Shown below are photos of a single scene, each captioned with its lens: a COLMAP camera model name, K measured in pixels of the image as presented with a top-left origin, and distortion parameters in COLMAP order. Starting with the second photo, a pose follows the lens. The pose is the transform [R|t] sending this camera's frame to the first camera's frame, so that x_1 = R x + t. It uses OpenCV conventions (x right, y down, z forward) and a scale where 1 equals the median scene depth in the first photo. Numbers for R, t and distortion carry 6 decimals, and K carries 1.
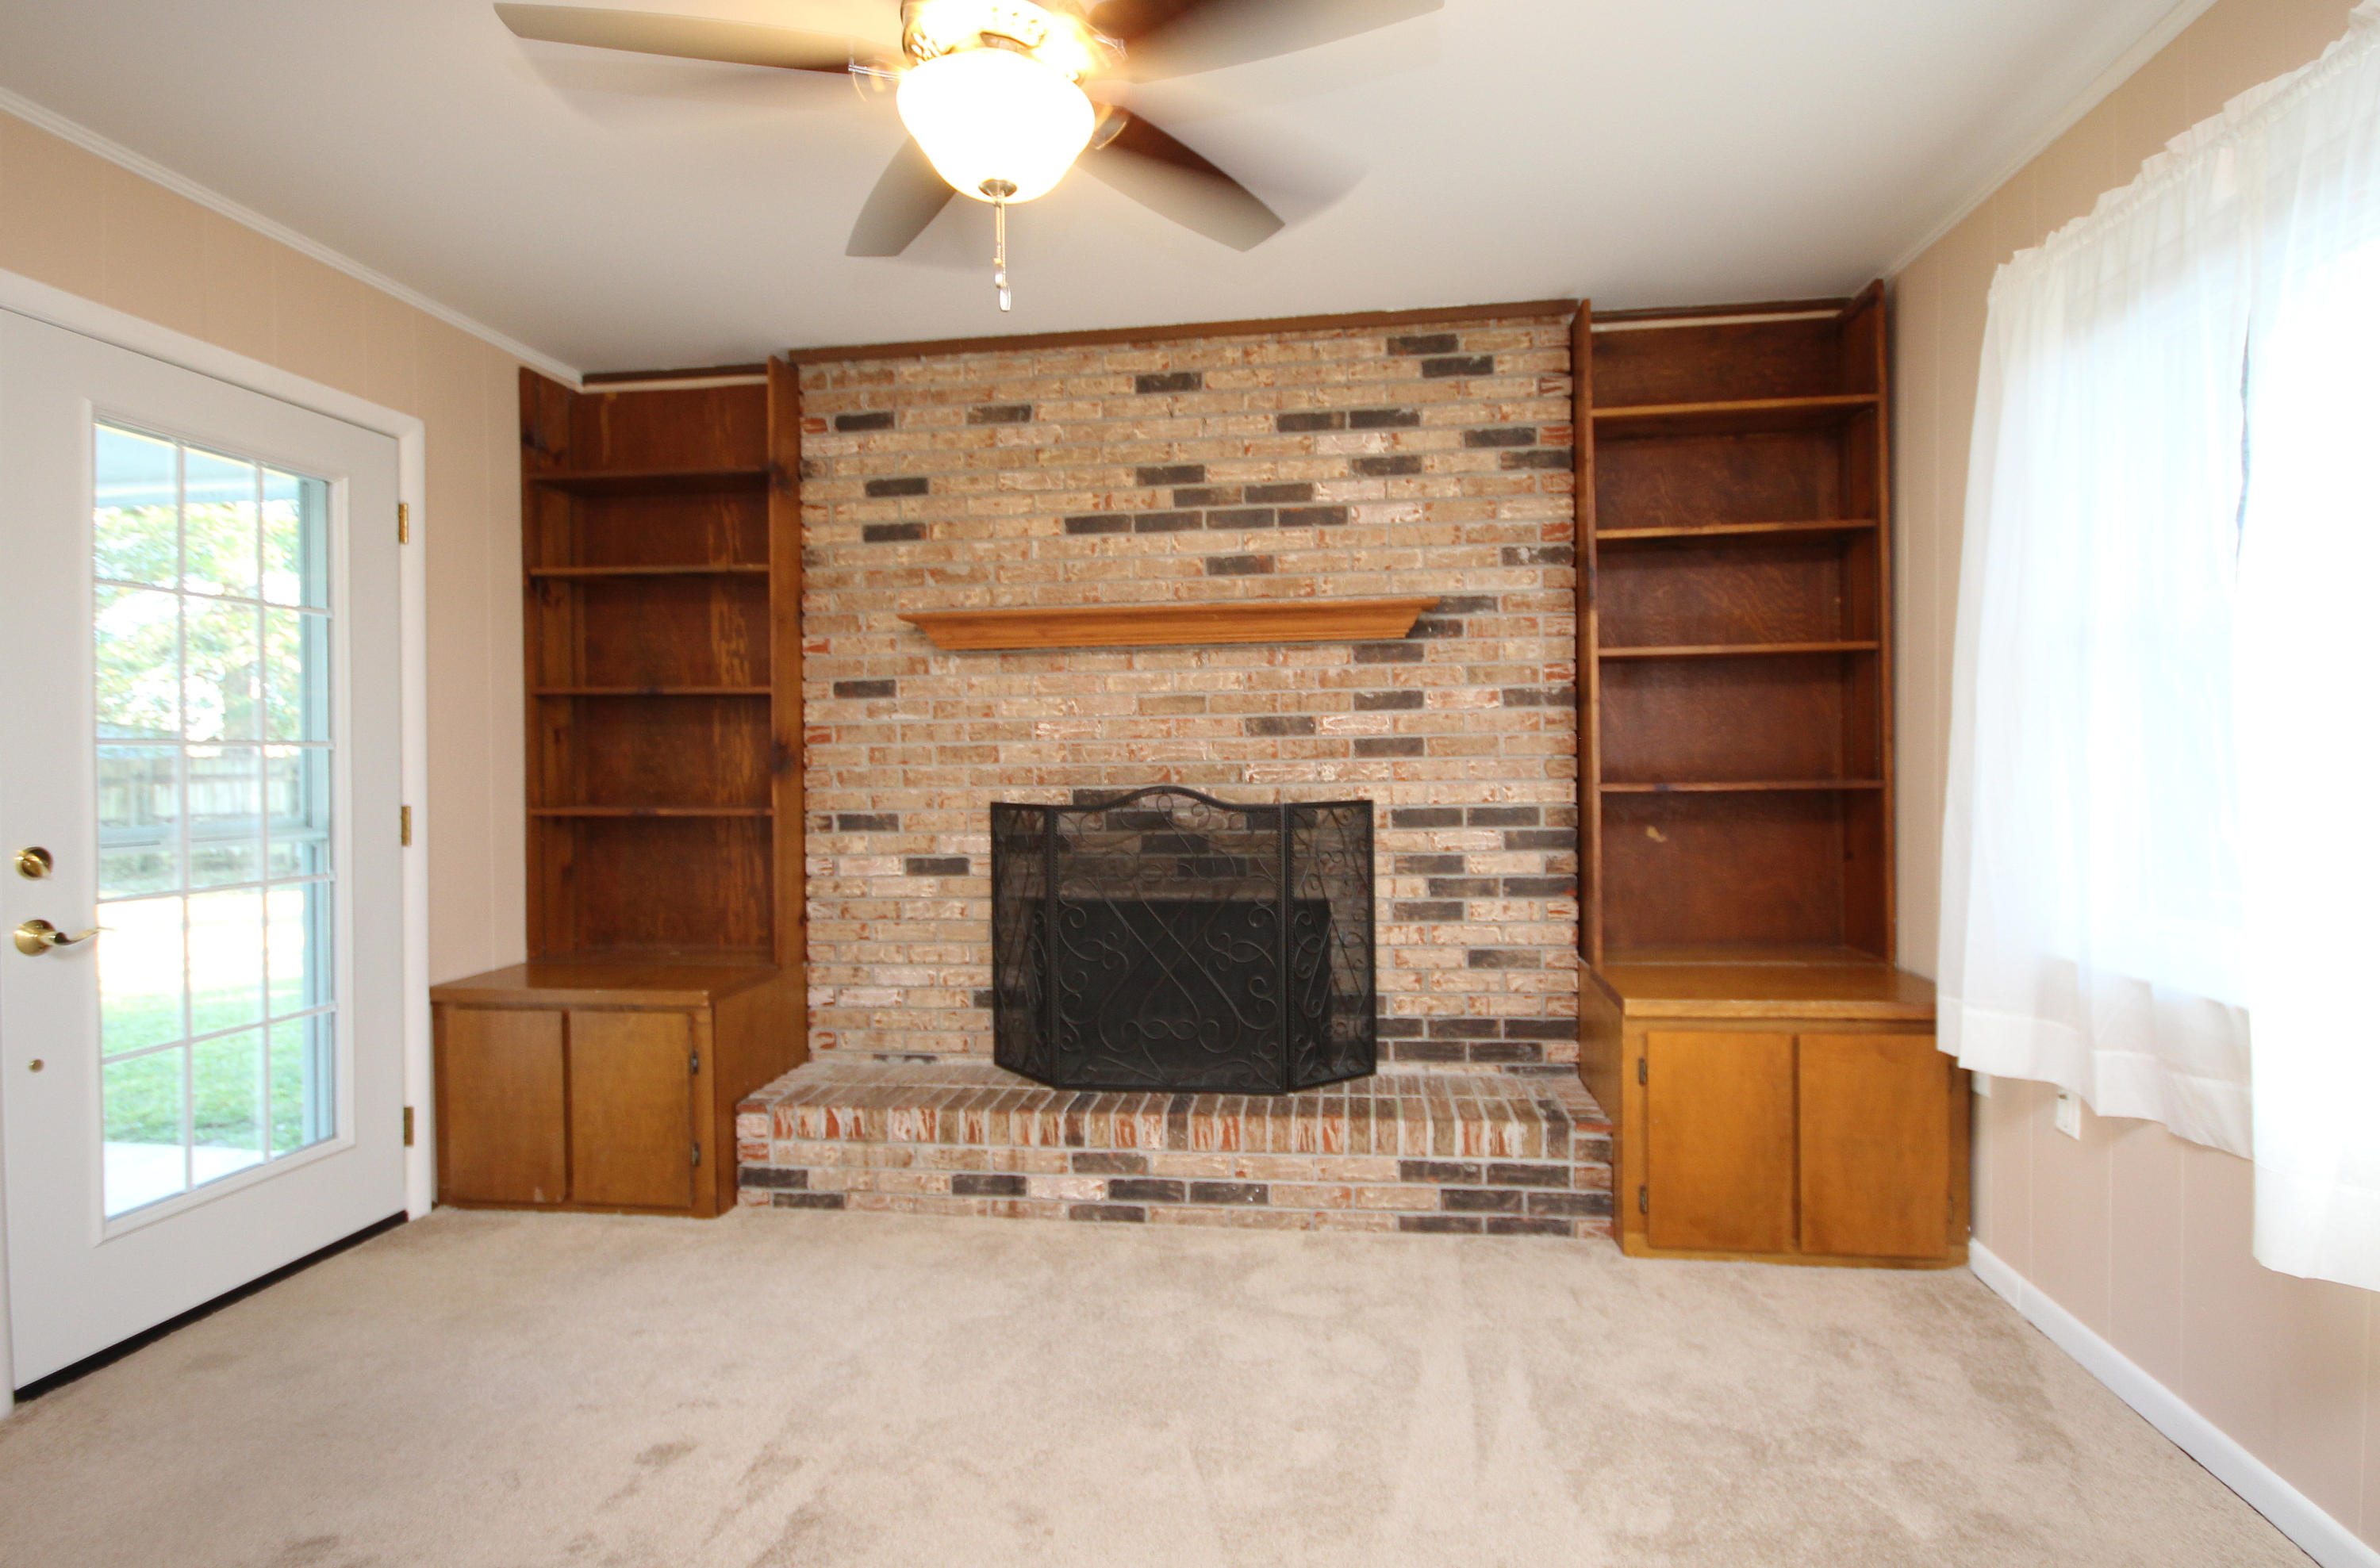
lens RADIAL K [[1149.8, 0, 1215.0], [0, 1149.8, 773.9], [0, 0, 1]] dist [-0.009532, 0.003237]
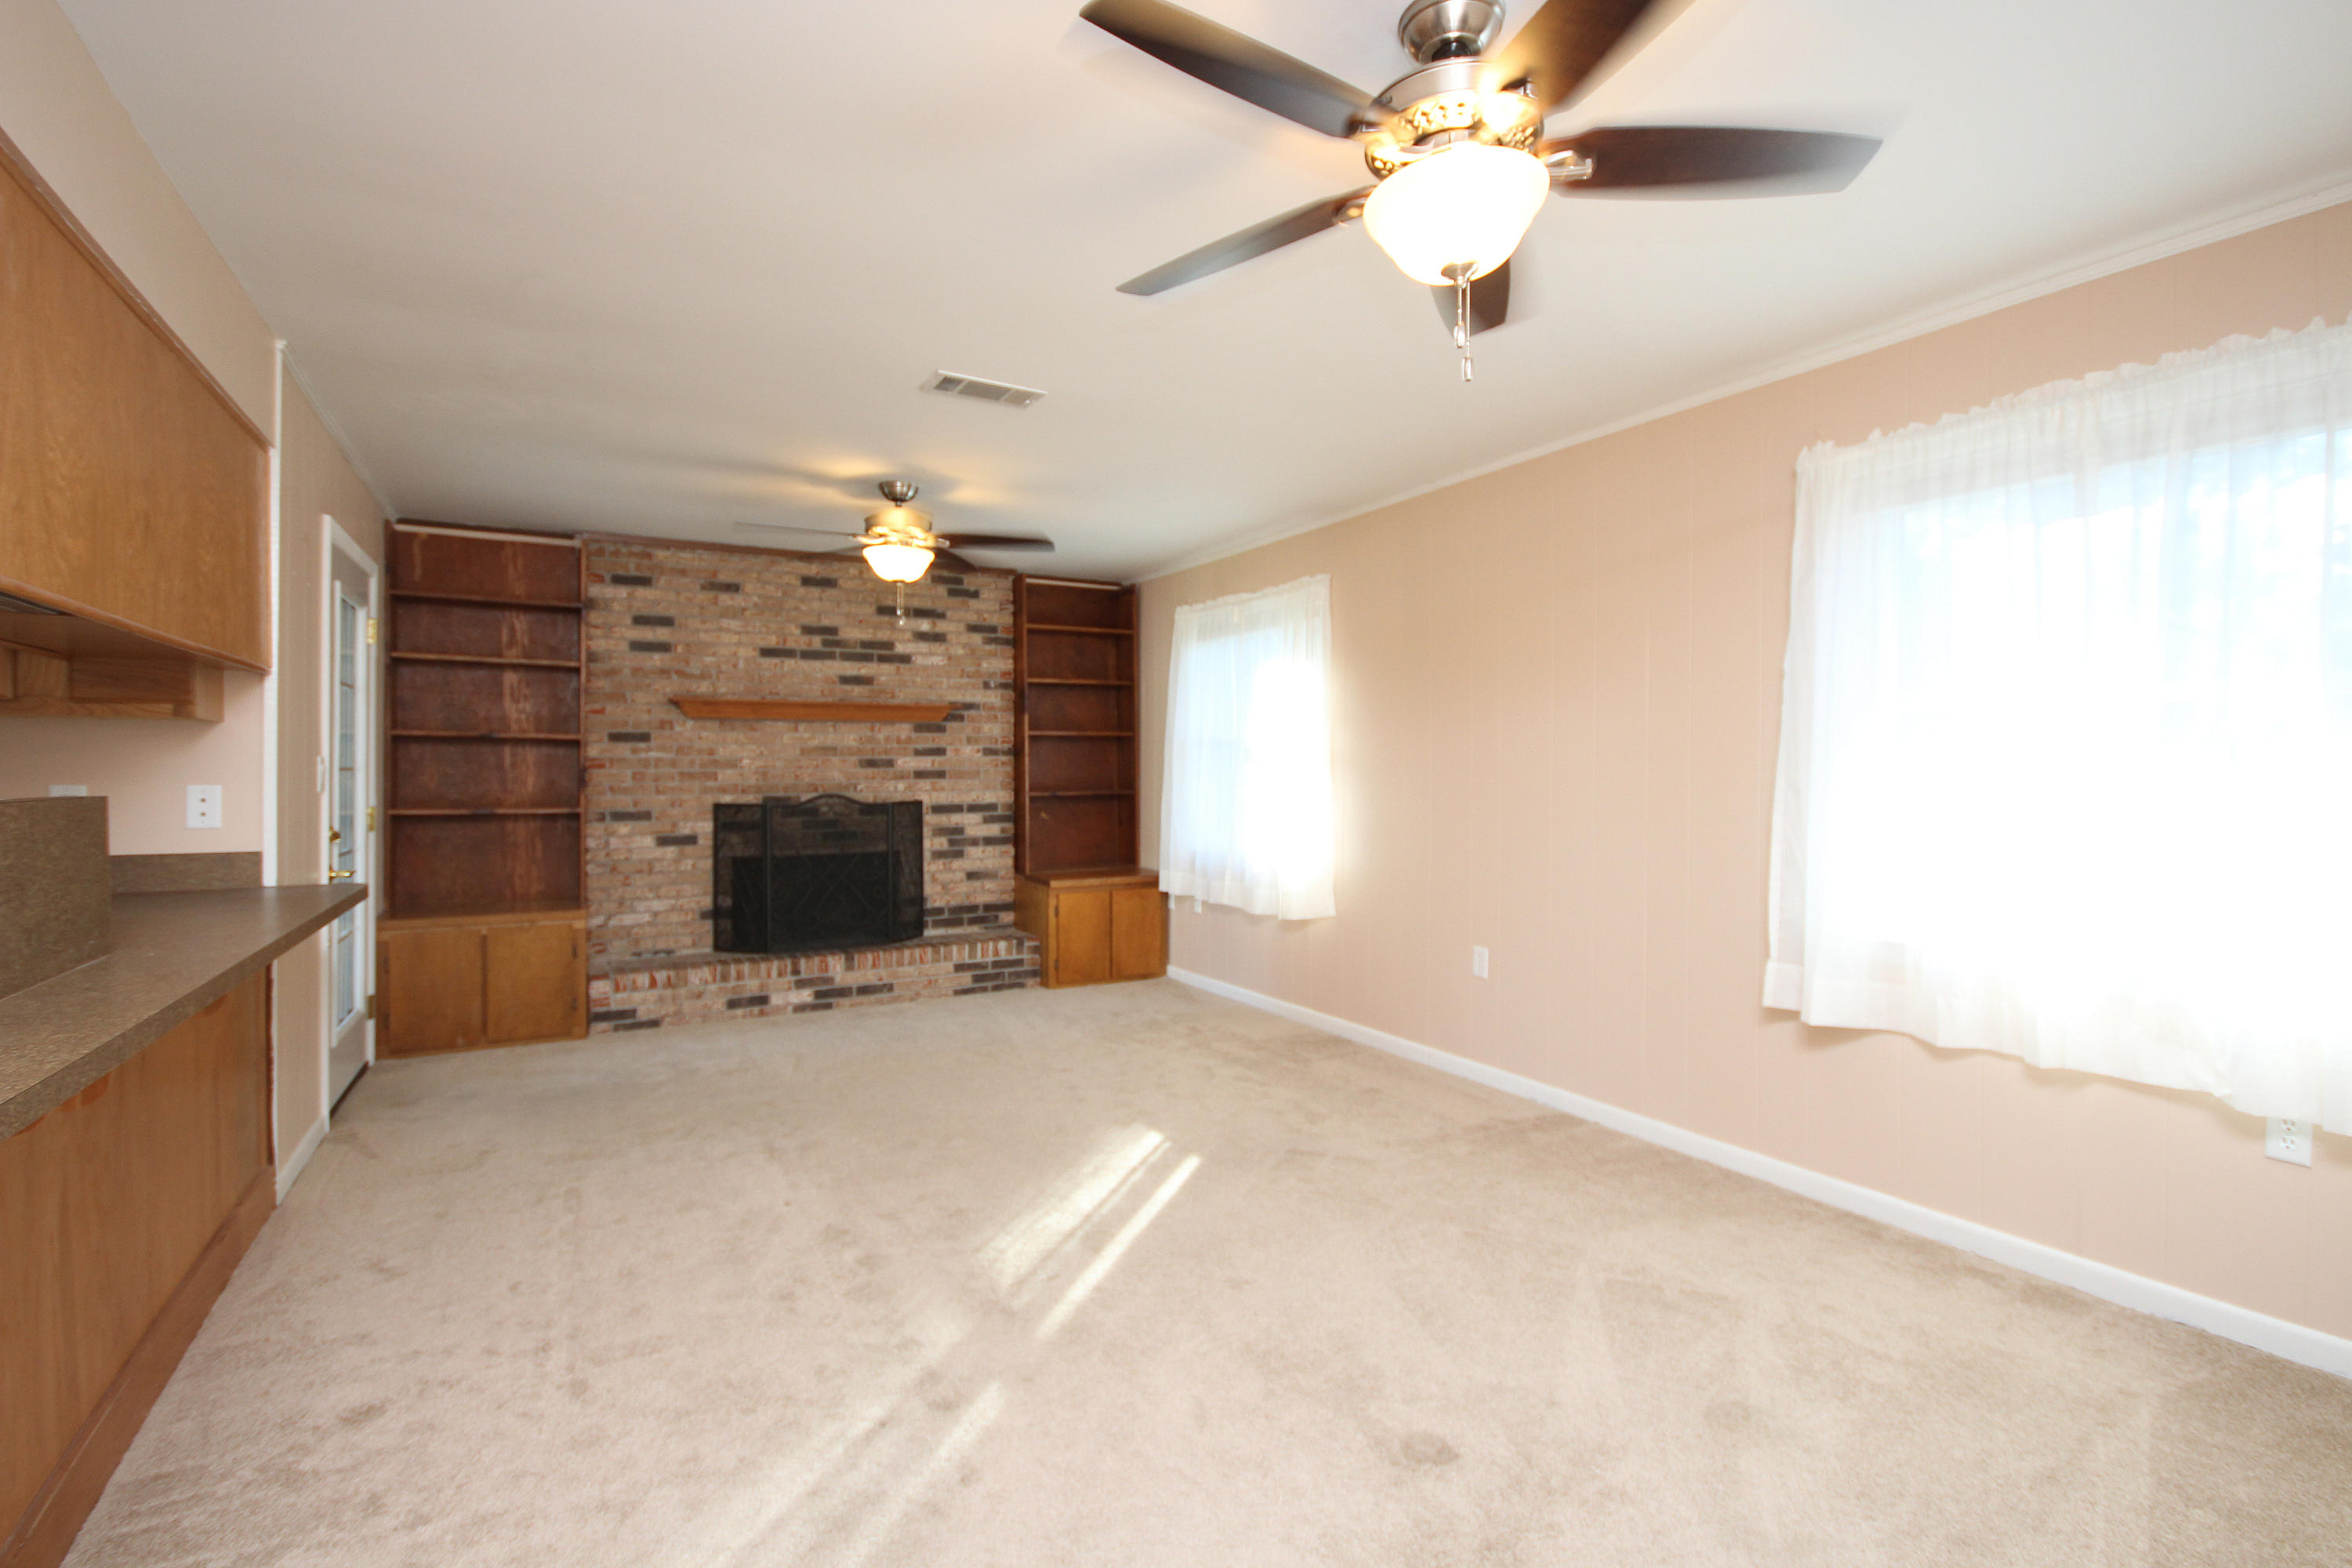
lens RADIAL K [[1085.6, 0, 1183.0], [0, 1085.6, 780.3], [0, 0, 1]] dist [-0.000359, -0.001934]
pose [[0.803386, 0.004684, 0.595440, -0.633232], [-0.000855, 0.999977, -0.006713, -0.000277], [-0.595457, 0.004885, 0.803372, -0.812868]]
